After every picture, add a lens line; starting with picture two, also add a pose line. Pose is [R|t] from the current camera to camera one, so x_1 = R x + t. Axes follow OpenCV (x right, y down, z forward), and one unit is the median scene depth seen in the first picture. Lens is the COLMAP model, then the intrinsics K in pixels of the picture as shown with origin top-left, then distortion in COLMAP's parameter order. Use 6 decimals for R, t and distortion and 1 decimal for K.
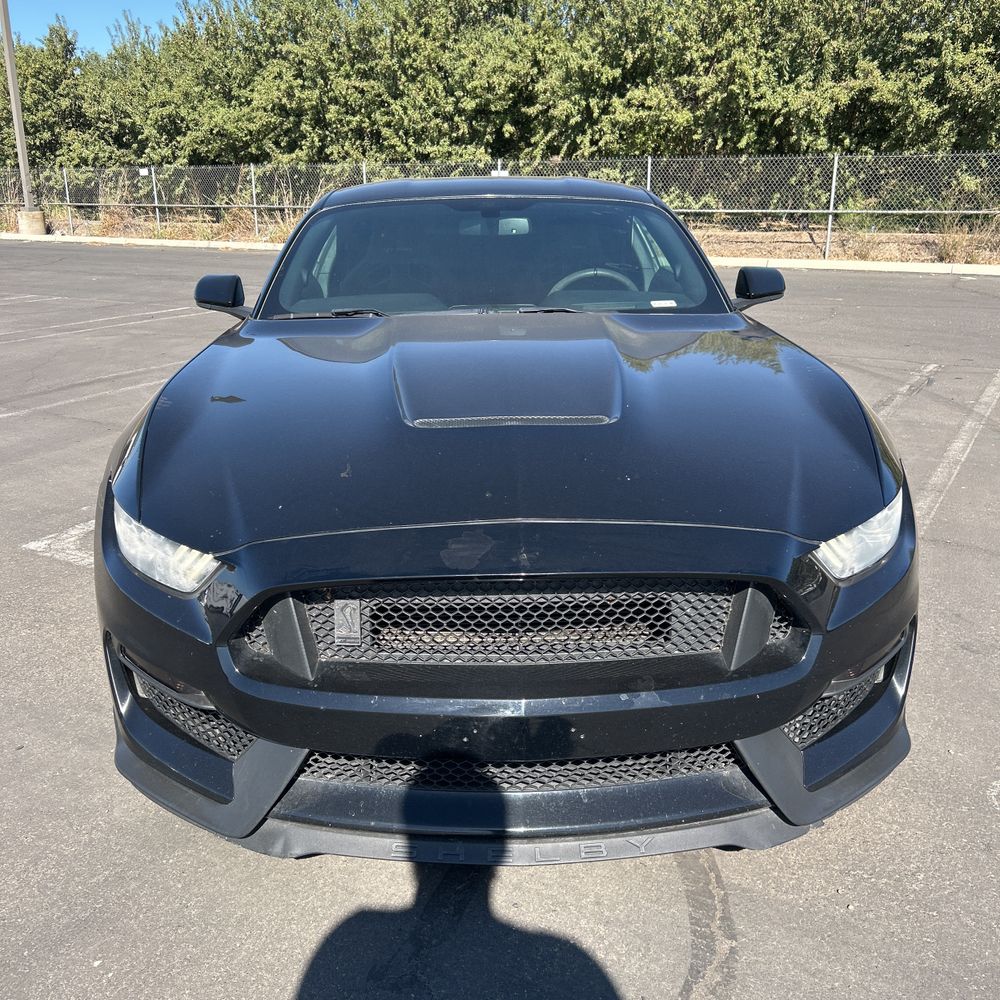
lens RADIAL K [[1004.1, 0, 496.4], [0, 1004.1, 513.7], [0, 0, 1]] dist [0.020353, -0.018823]
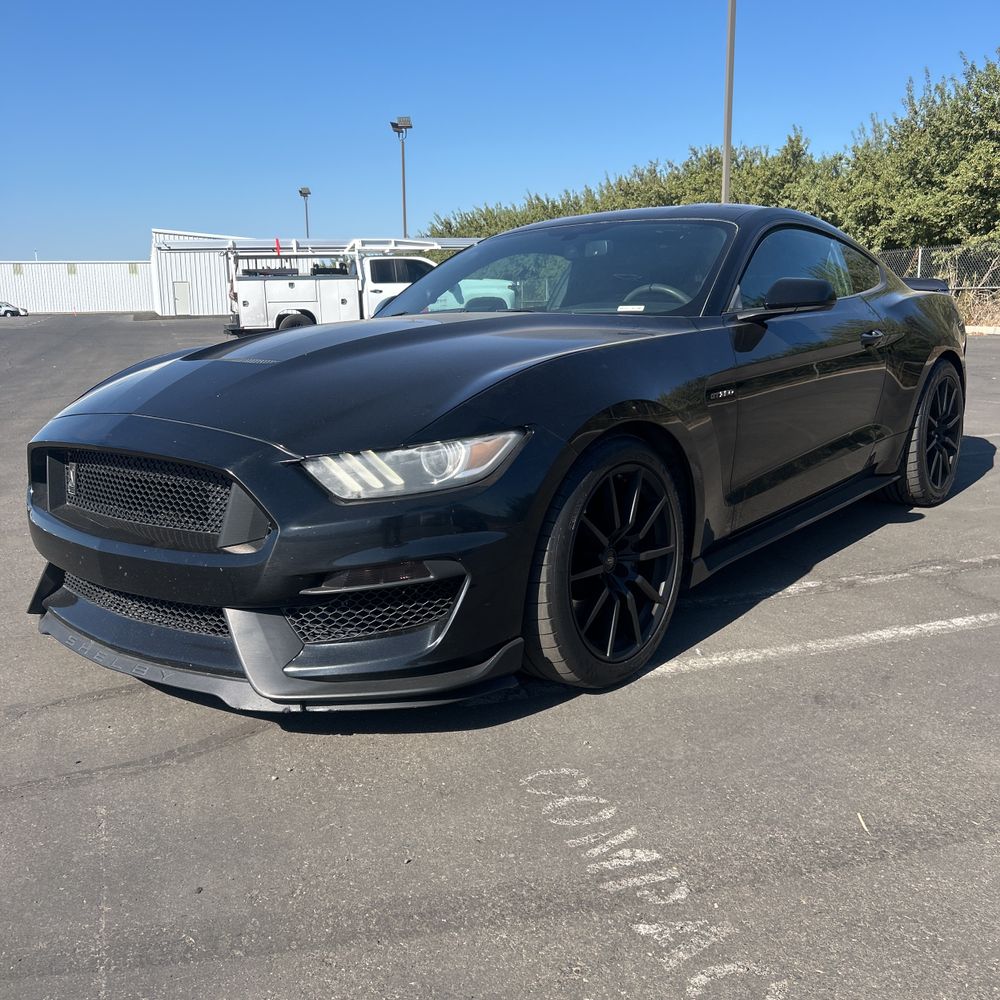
lens RADIAL K [[1004.1, 0, 496.4], [0, 1004.1, 513.7], [0, 0, 1]] dist [0.020353, -0.018823]
pose [[0.753371, 0.123351, -0.645923, 0.698396], [-0.181289, 0.983144, -0.023696, 0.044187], [0.632113, 0.134950, 0.763035, 0.142719]]
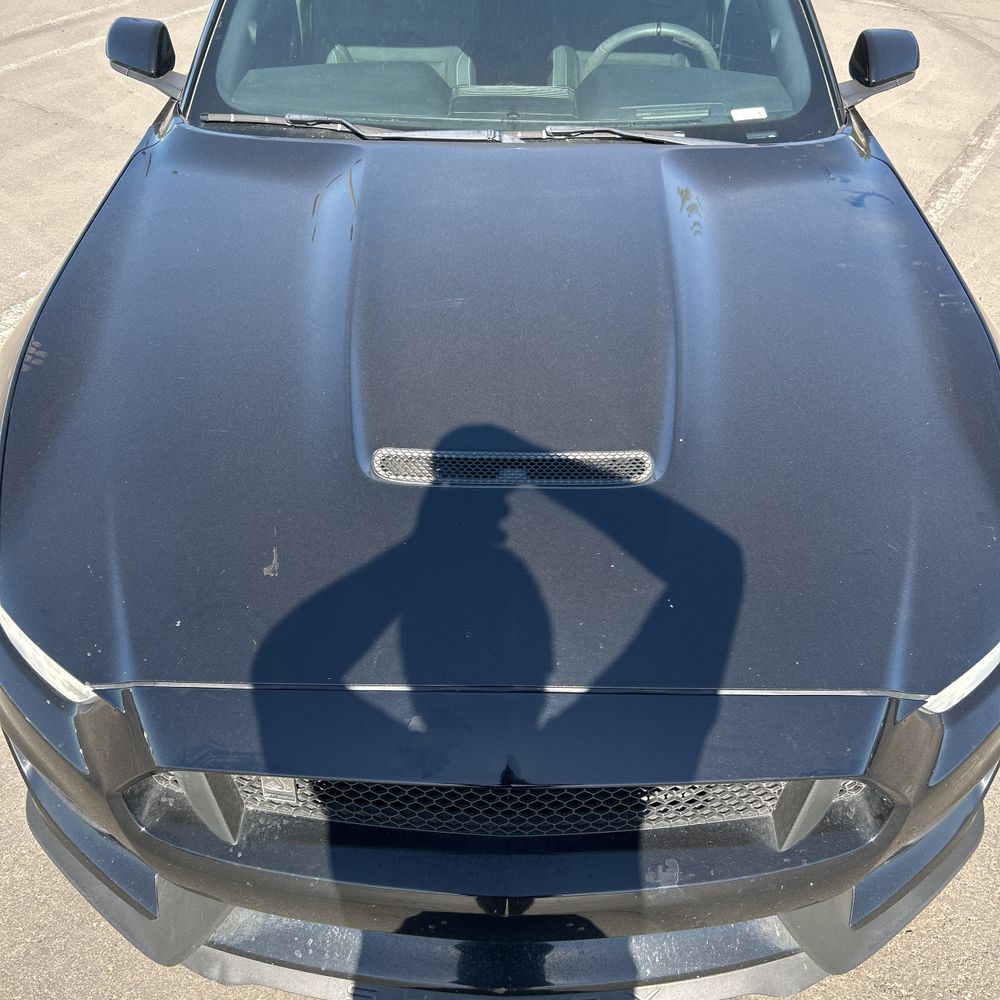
lens RADIAL K [[1009.2, 0, 506.5], [0, 1009.2, 501.0], [0, 0, 1]] dist [0.001236, -0.003538]
pose [[0.999107, 0.040746, -0.011195, 0.011965], [-0.033524, 0.925599, 0.377019, -0.202514], [0.025724, -0.376307, 0.926138, 0.208422]]
